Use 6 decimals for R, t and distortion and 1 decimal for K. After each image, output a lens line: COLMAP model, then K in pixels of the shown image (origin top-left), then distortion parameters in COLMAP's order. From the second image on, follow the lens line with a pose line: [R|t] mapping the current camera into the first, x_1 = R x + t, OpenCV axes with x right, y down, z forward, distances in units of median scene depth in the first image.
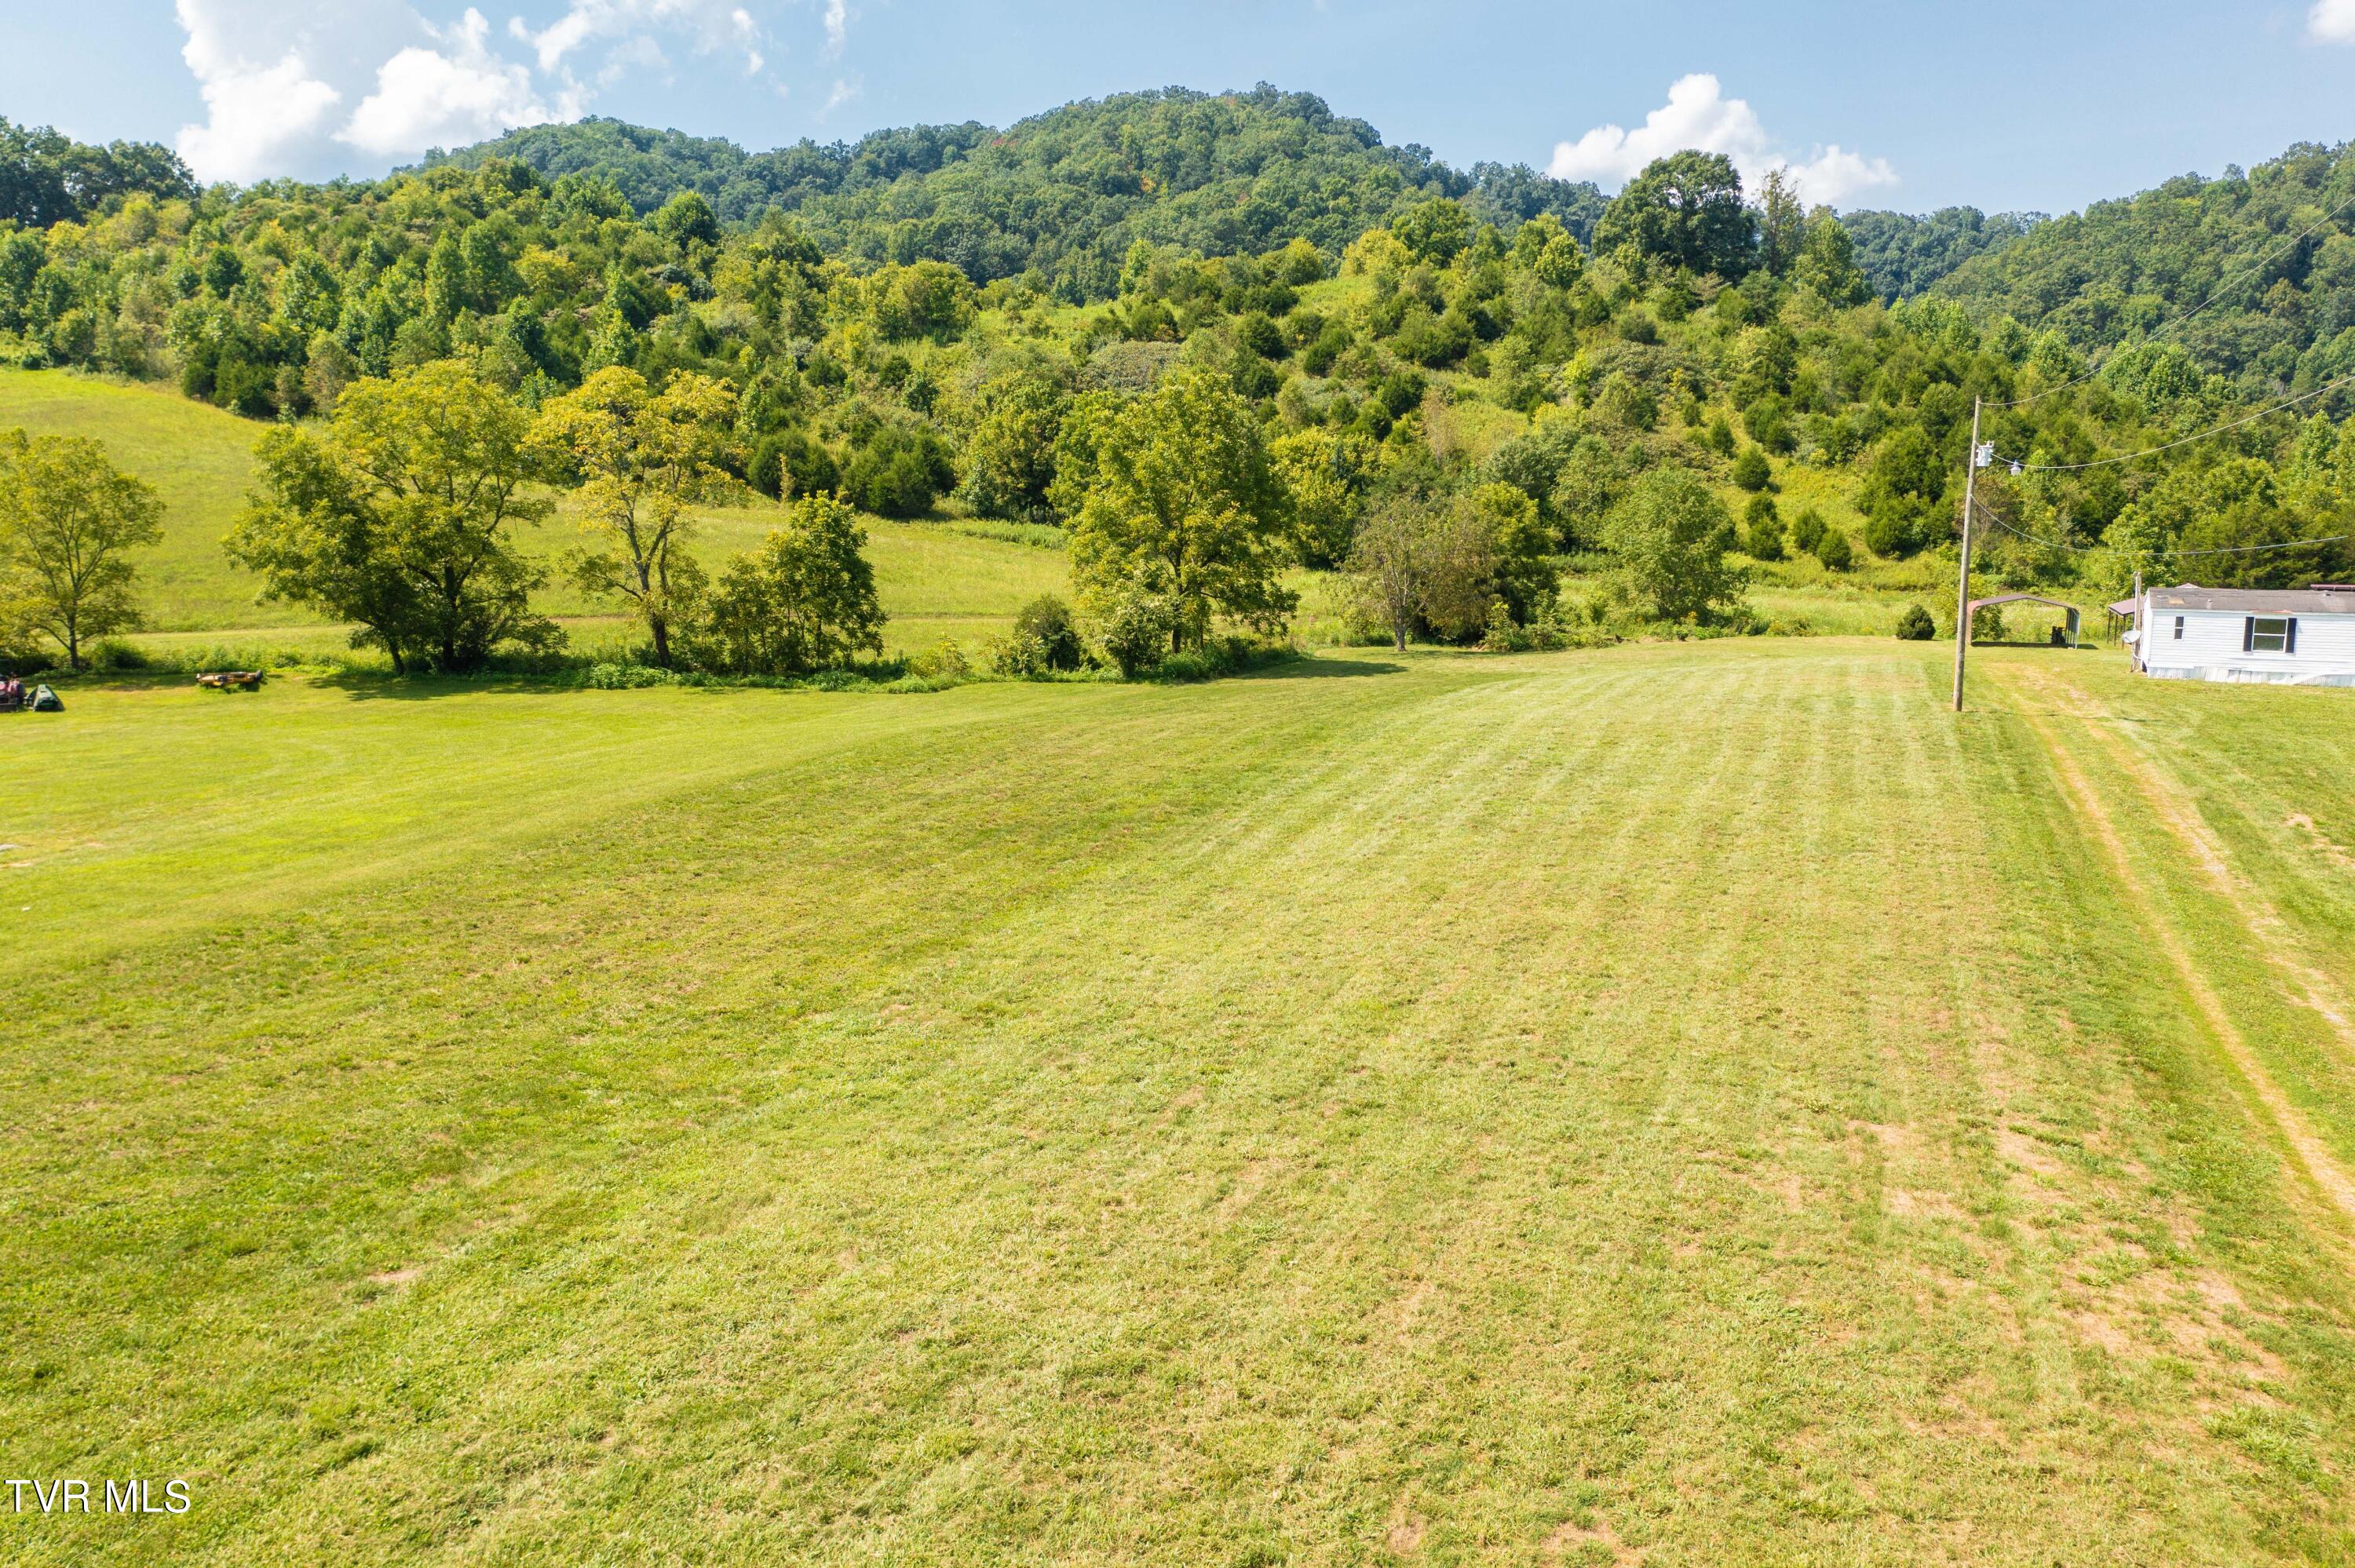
lens RADIAL K [[1870.8, 0, 1180.6], [0, 1870.8, 786.4], [0, 0, 1]] dist [-0.002652, 0.012585]
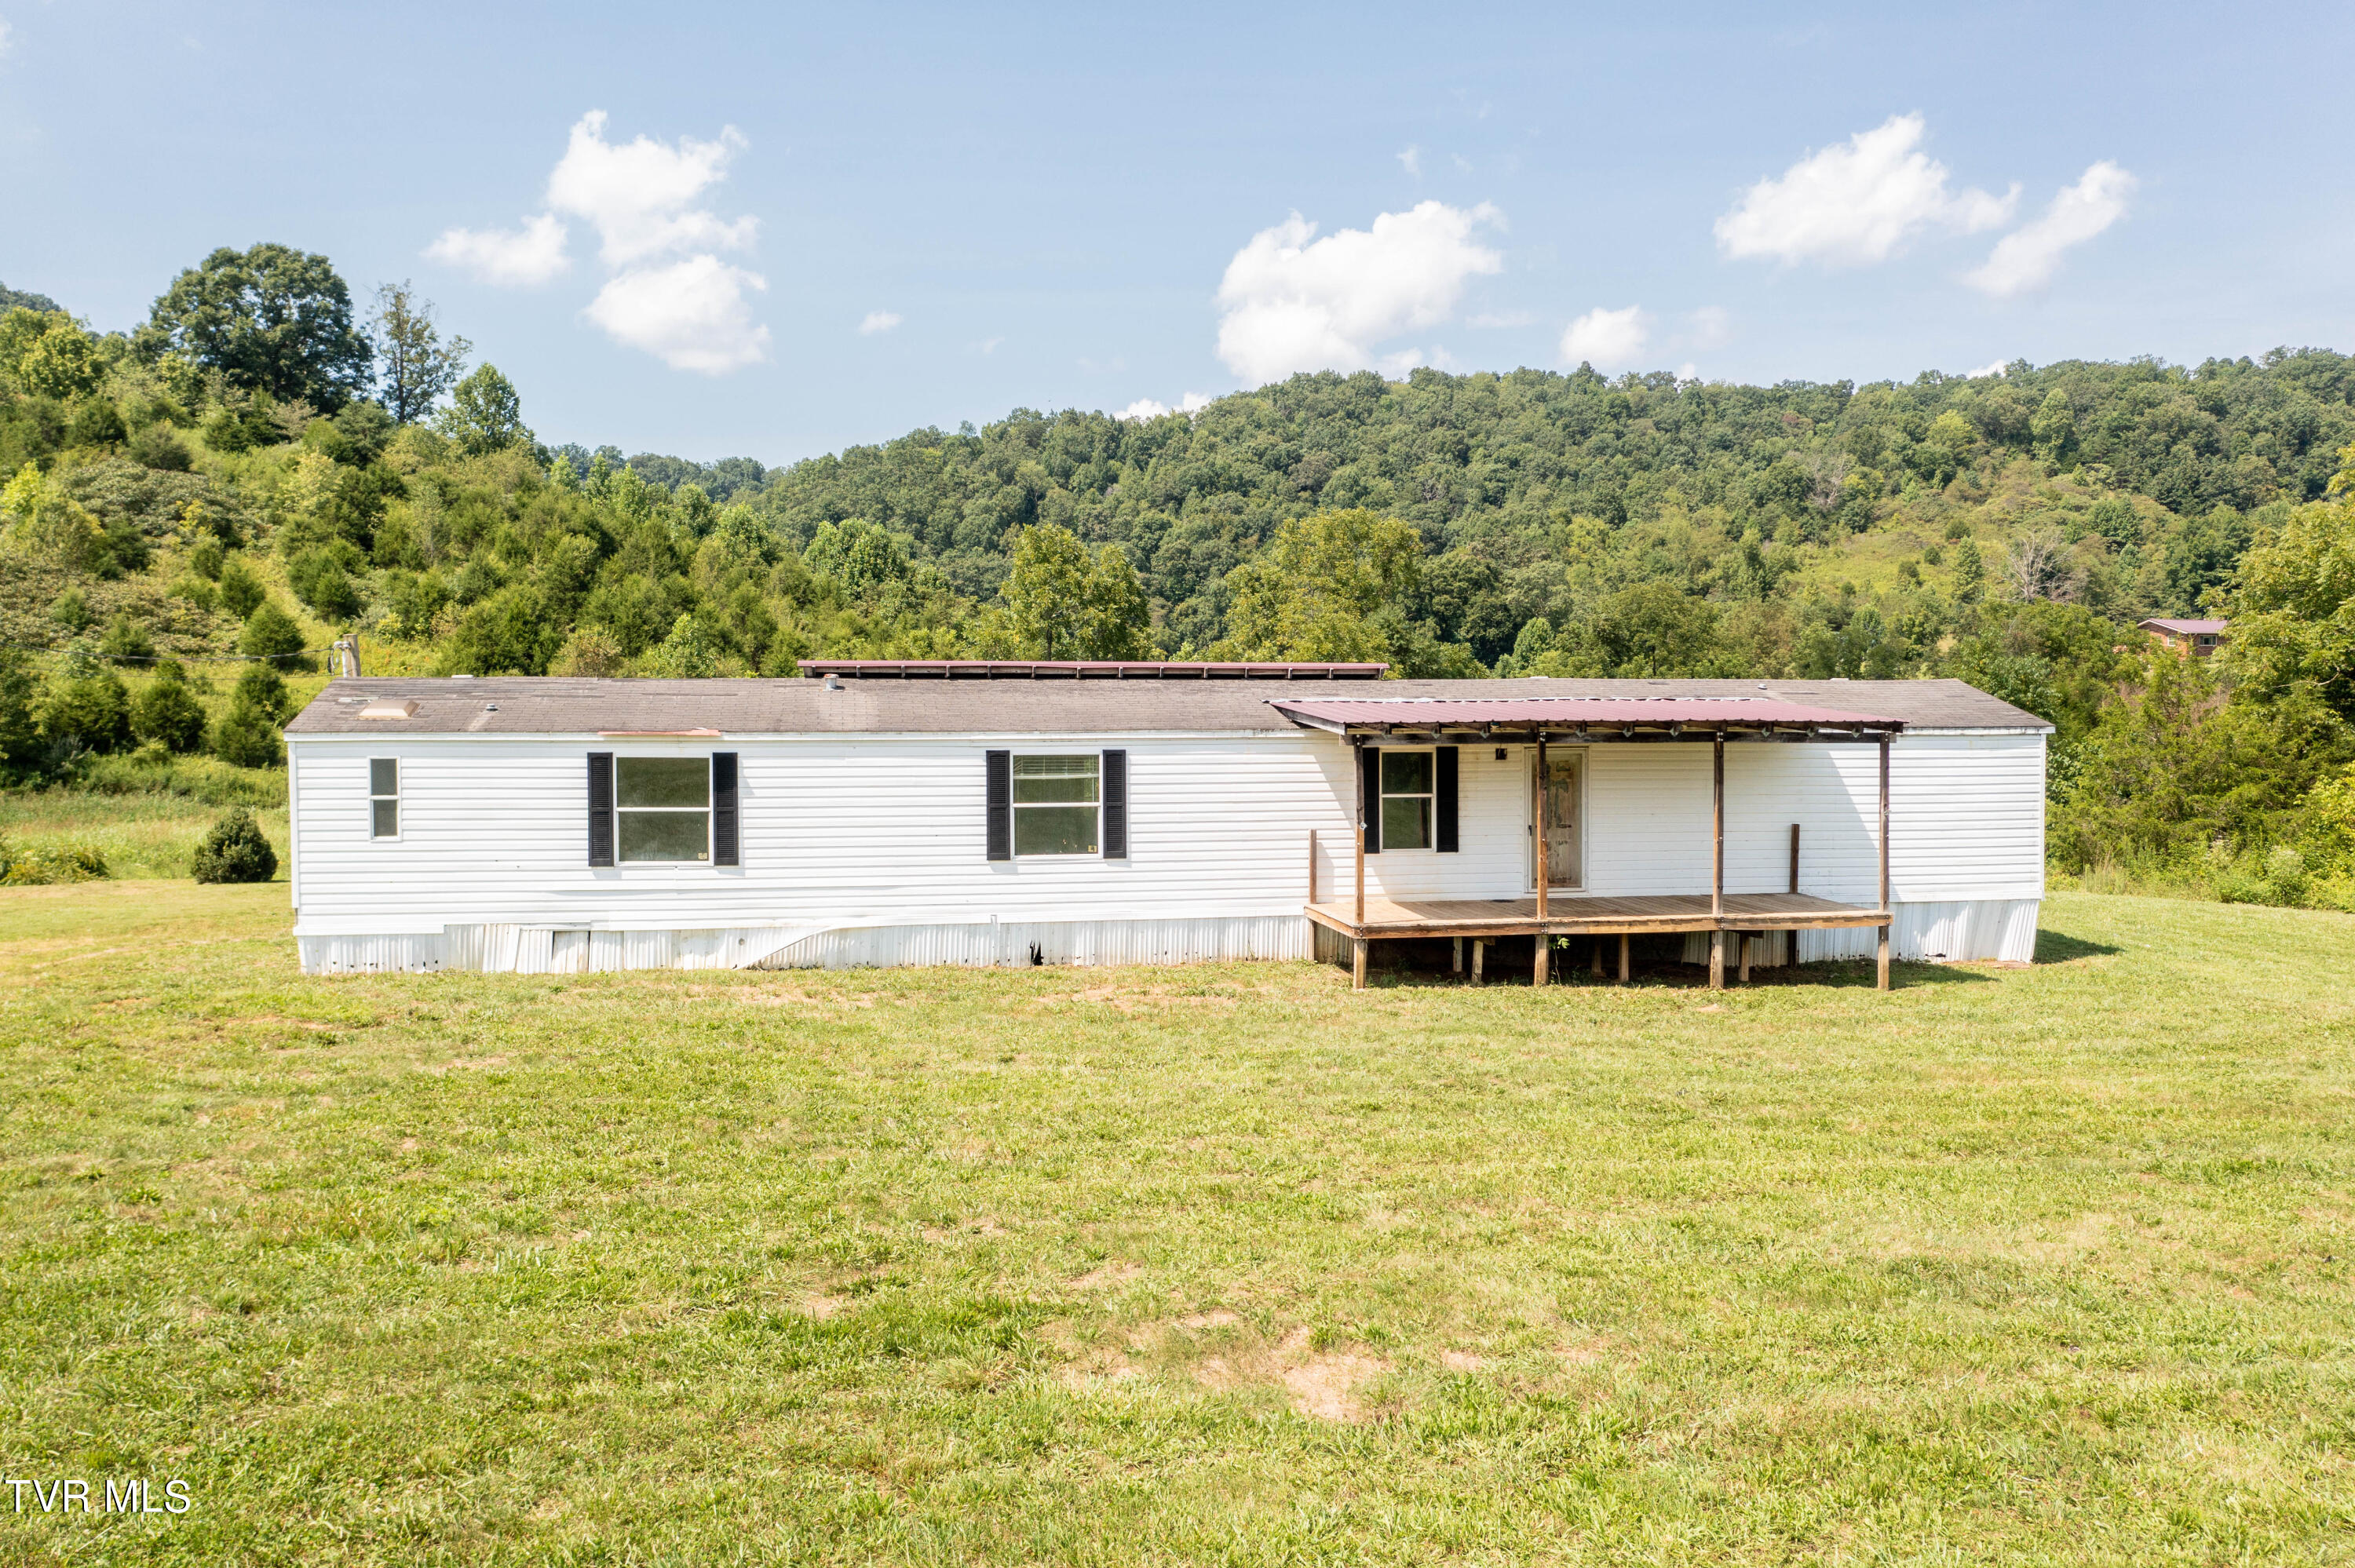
lens RADIAL K [[1870.8, 0, 1184.4], [0, 1870.8, 783.0], [0, 0, 1]] dist [-0.002652, 0.012585]
pose [[0.826265, -0.017335, 0.563014, 0.154452], [0.093681, 0.989835, -0.107009, -0.014344], [-0.555436, 0.141161, 0.819490, 0.225796]]
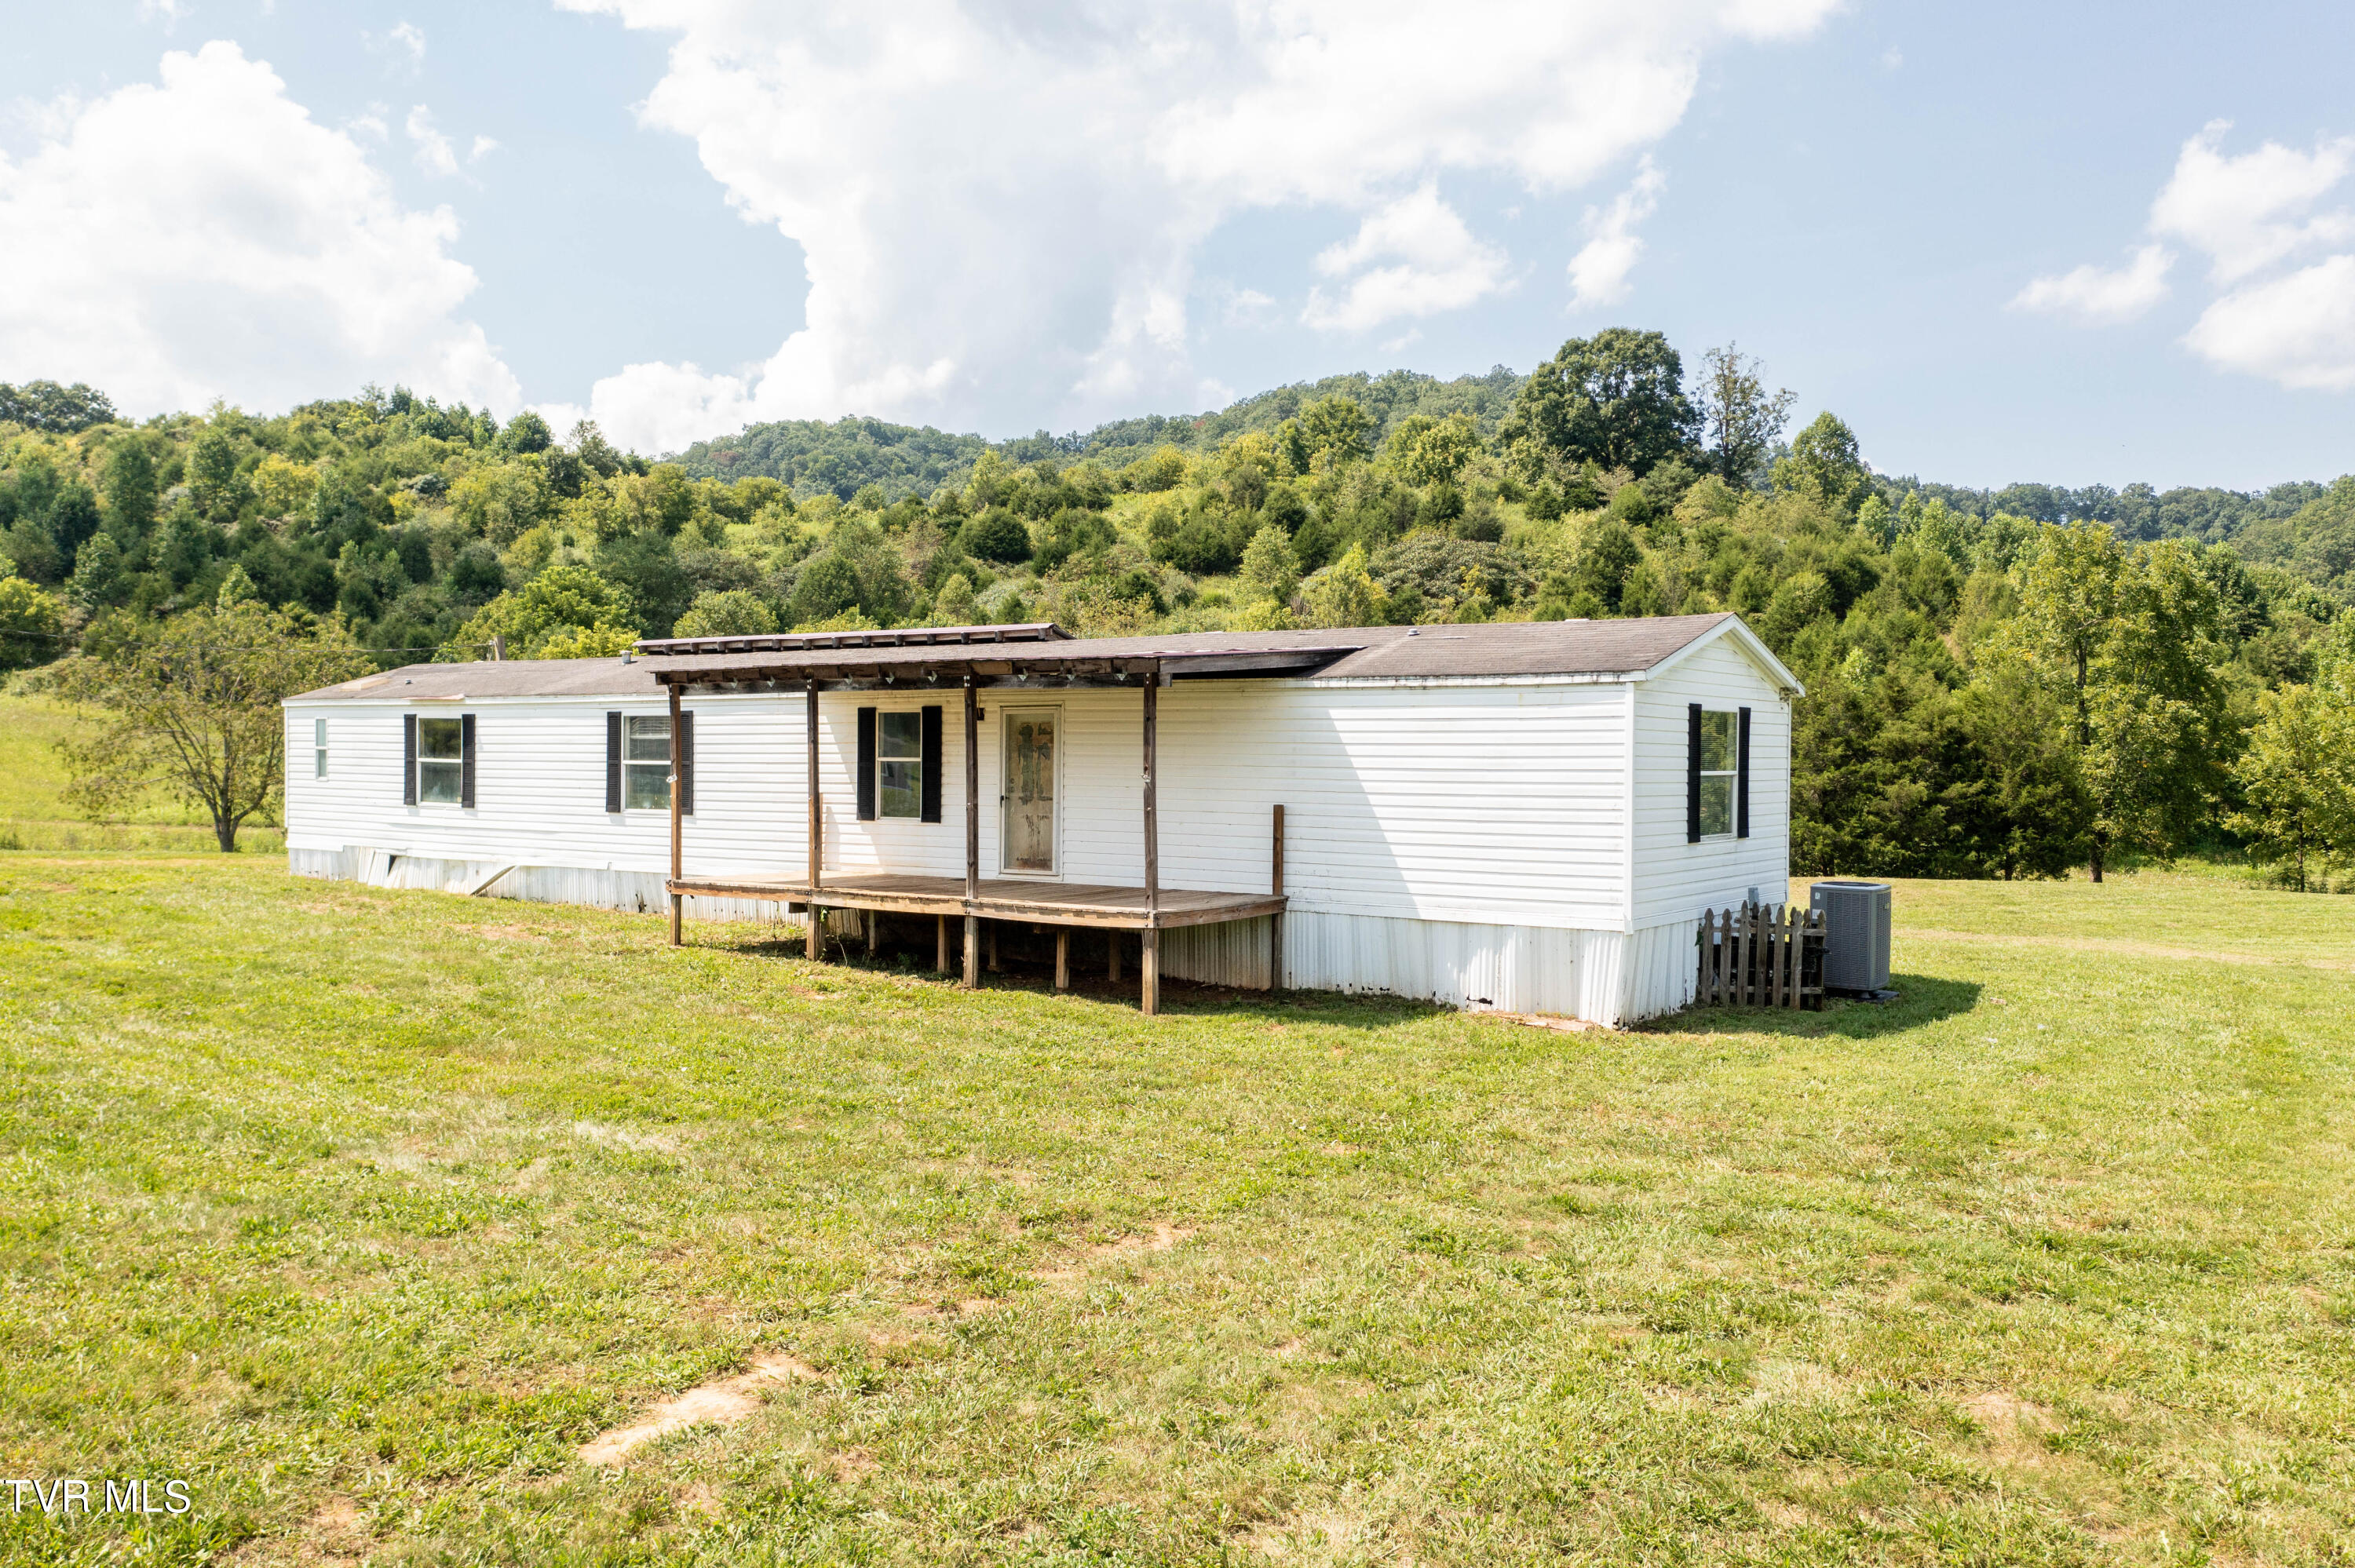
lens RADIAL K [[1870.8, 0, 1185.7], [0, 1870.8, 790.5], [0, 0, 1]] dist [-0.002652, 0.012585]
pose [[0.981295, 0.017718, -0.191691, 0.257368], [-0.047620, 0.987150, -0.152536, -0.008036], [0.186525, 0.158811, 0.969530, 0.214068]]
